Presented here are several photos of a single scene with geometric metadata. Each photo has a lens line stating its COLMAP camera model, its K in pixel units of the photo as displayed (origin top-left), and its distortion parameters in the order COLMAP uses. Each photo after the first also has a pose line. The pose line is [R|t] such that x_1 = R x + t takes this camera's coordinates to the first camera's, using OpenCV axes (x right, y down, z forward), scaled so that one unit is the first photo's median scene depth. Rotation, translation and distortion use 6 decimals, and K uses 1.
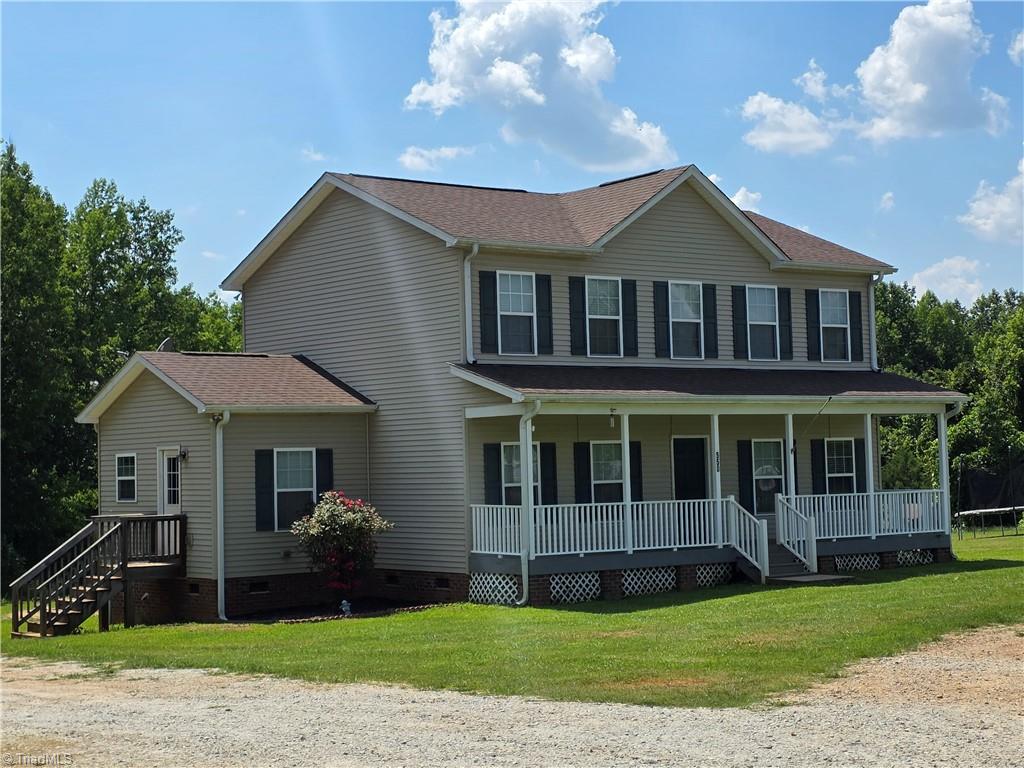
lens RADIAL K [[2002.2, 0, 517.4], [0, 2002.2, 379.0], [0, 0, 1]] dist [0.147621, 0.000000]
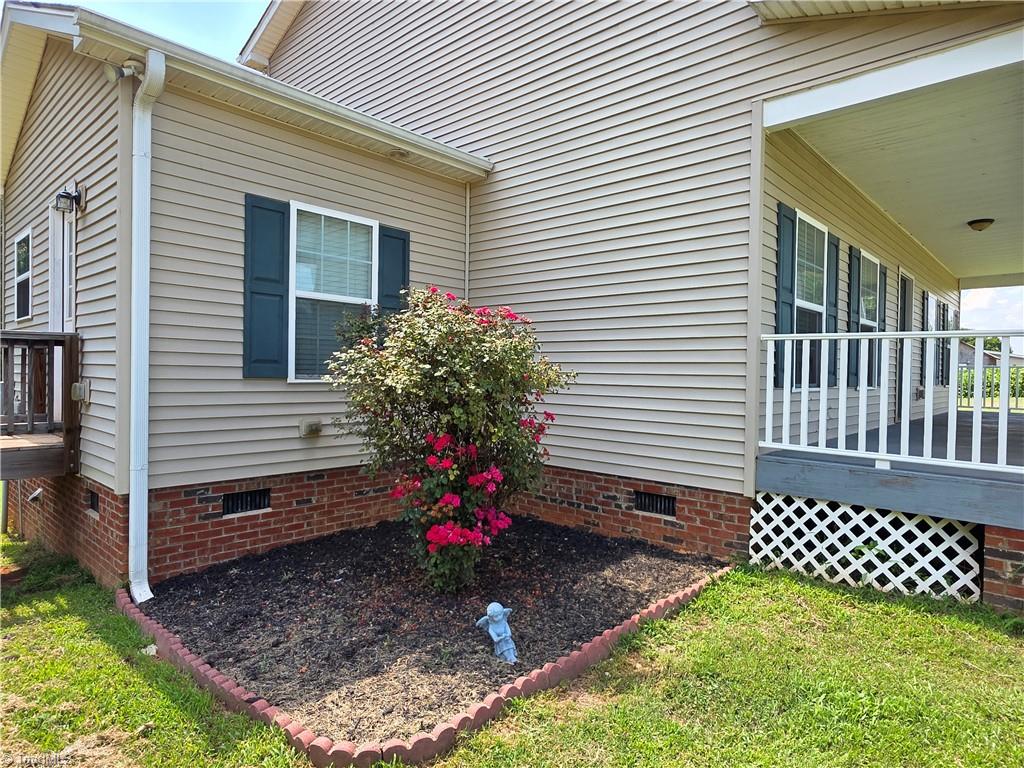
lens RADIAL K [[613.8, 0, 514.0], [0, 613.8, 386.6], [0, 0, 1]] dist [-0.002477, 0.000837]
pose [[0.981760, 0.038210, 0.186245, -0.095284], [-0.049523, 0.997175, 0.056471, 0.066237], [-0.183561, -0.064665, 0.980879, 0.846040]]
